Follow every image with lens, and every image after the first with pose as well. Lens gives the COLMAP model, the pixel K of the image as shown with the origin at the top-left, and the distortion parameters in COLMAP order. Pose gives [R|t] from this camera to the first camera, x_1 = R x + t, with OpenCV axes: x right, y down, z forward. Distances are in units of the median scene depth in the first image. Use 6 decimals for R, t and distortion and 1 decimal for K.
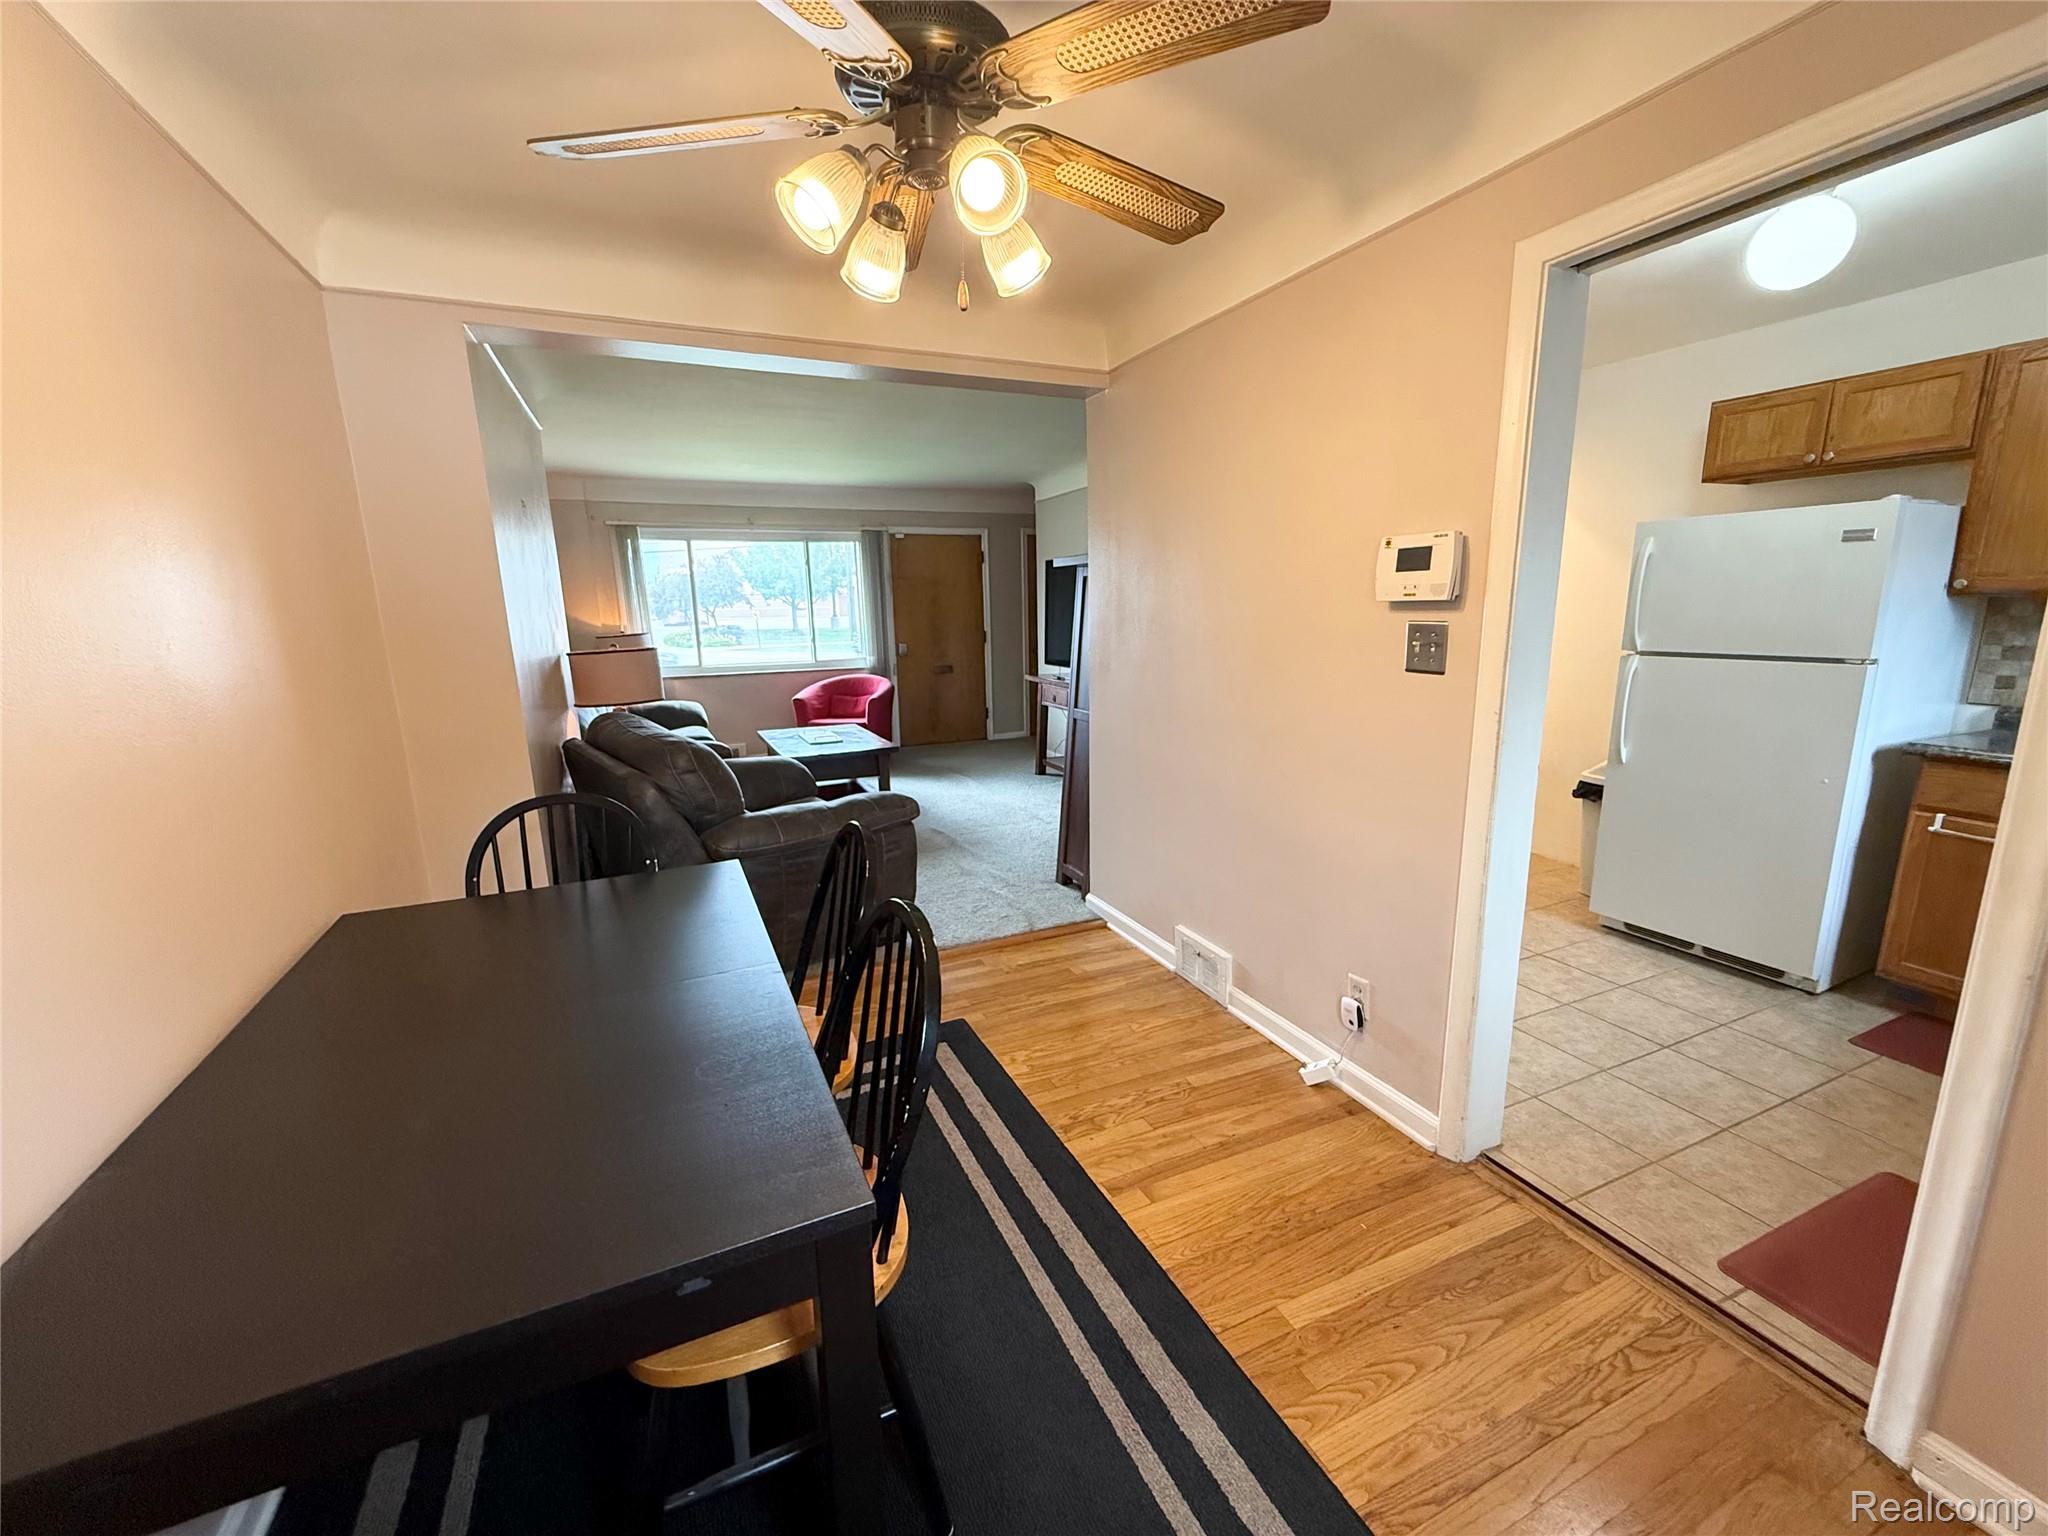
lens RADIAL K [[823.8, 0, 1021.7], [0, 823.8, 772.1], [0, 0, 1]] dist [0.000469, -0.000416]
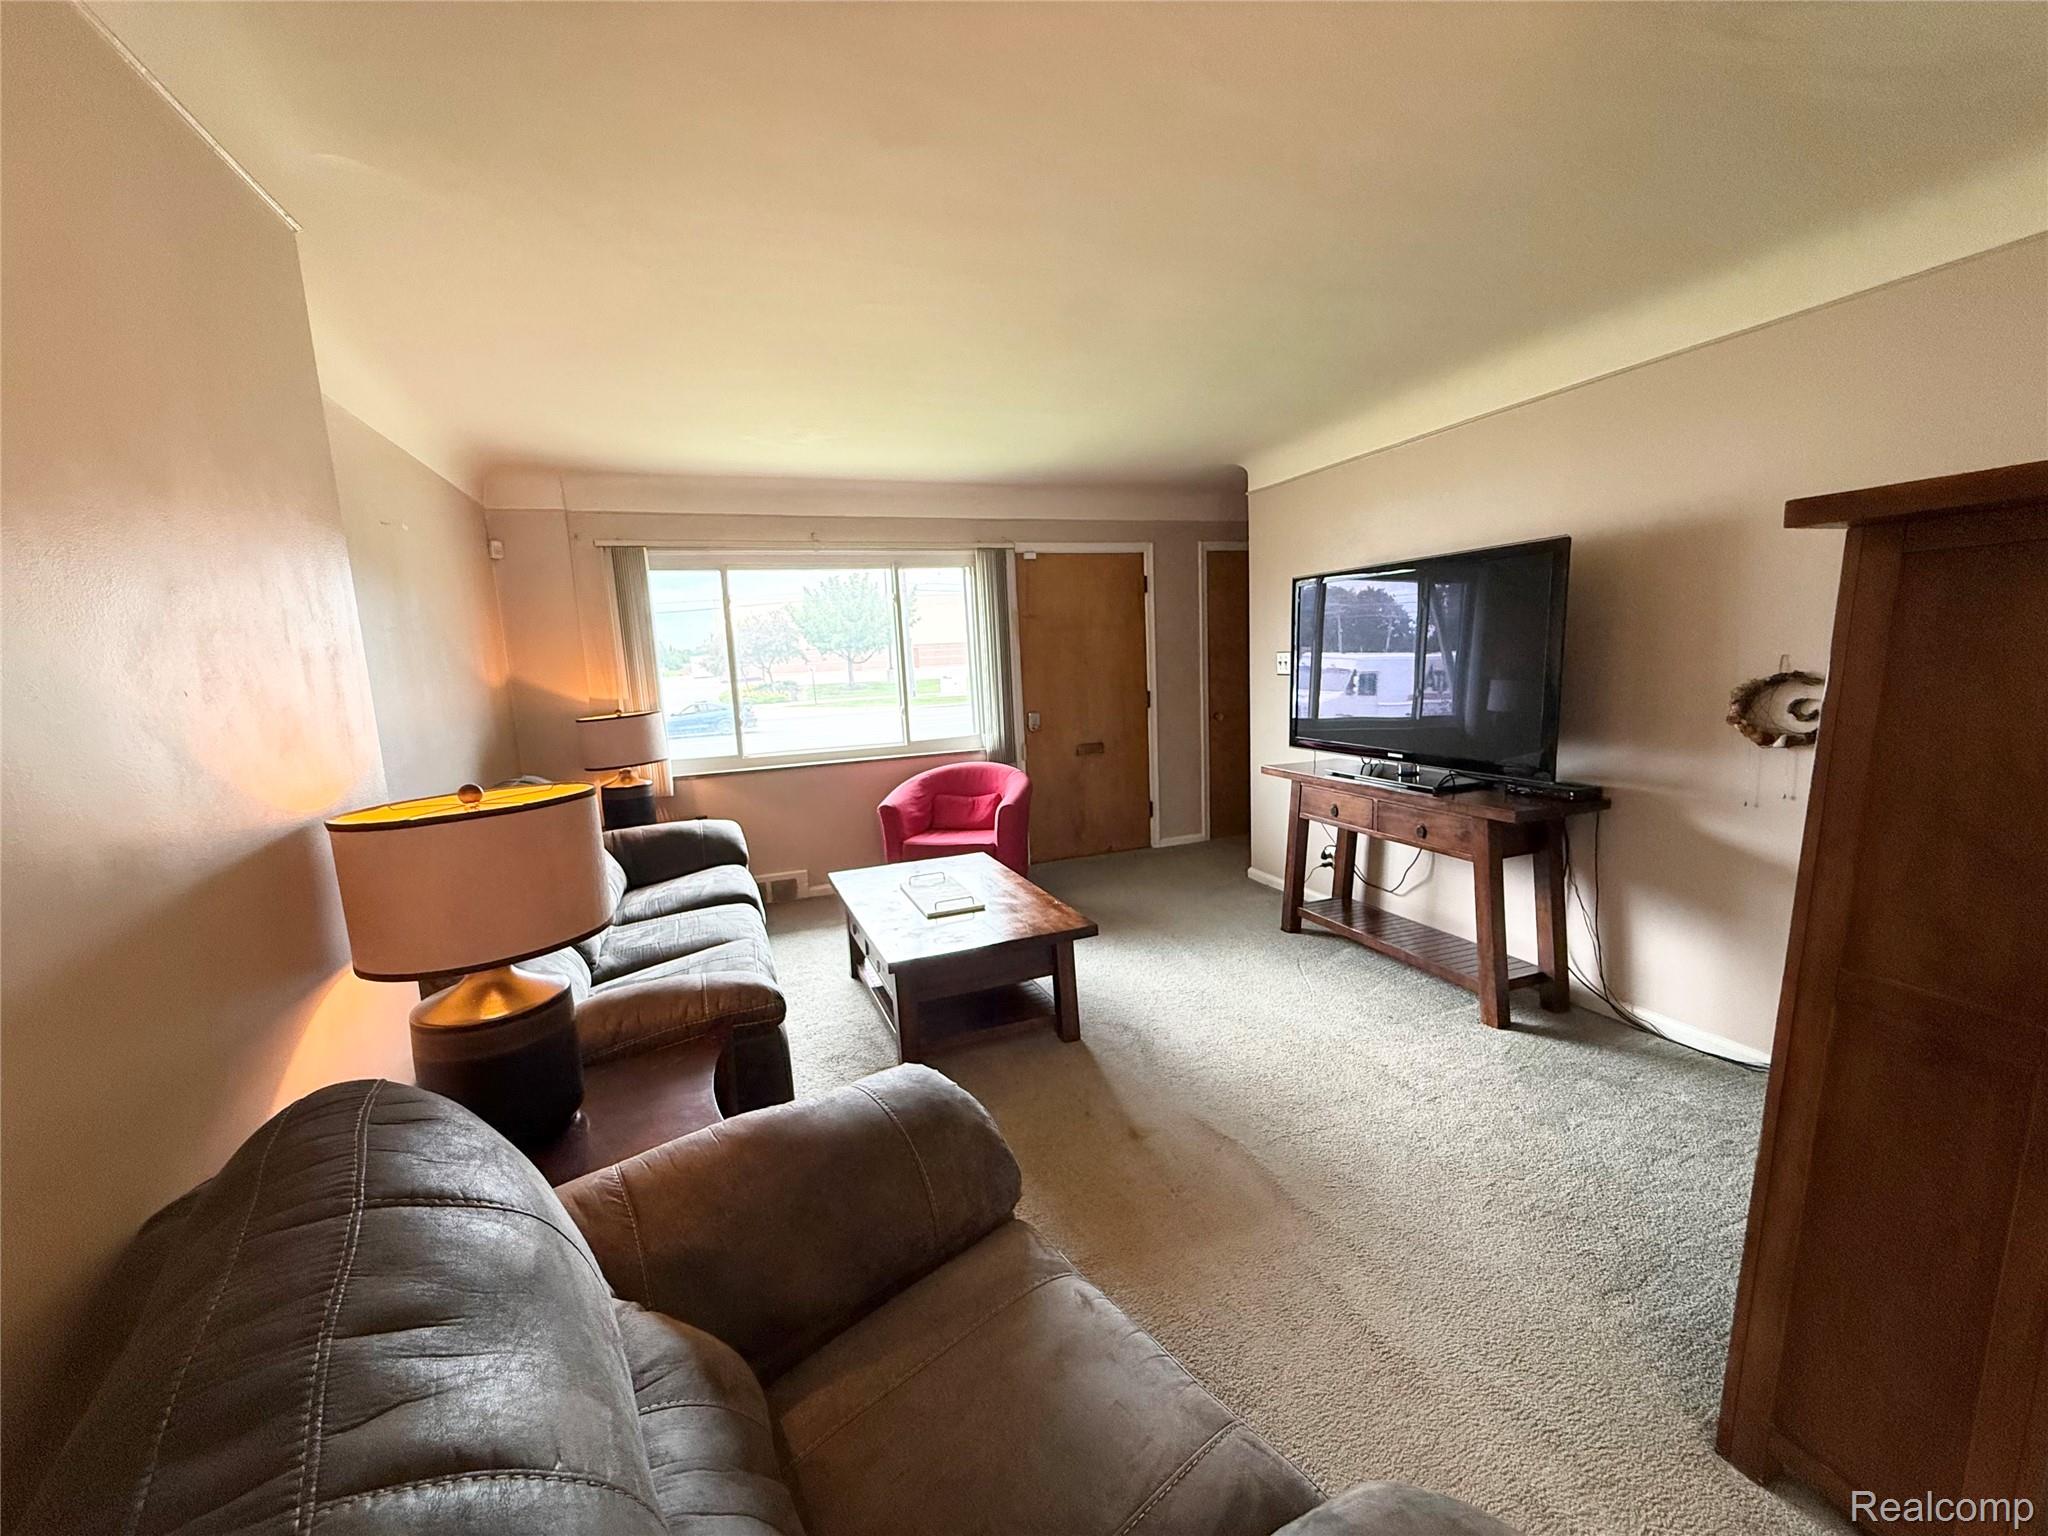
lens RADIAL K [[823.8, 0, 1021.7], [0, 823.8, 772.1], [0, 0, 1]] dist [0.000469, -0.000416]
pose [[0.998004, -0.017799, -0.060595, -0.121583], [0.014328, 0.998258, -0.057242, -0.073370], [0.061508, 0.056260, 0.996520, 0.347686]]
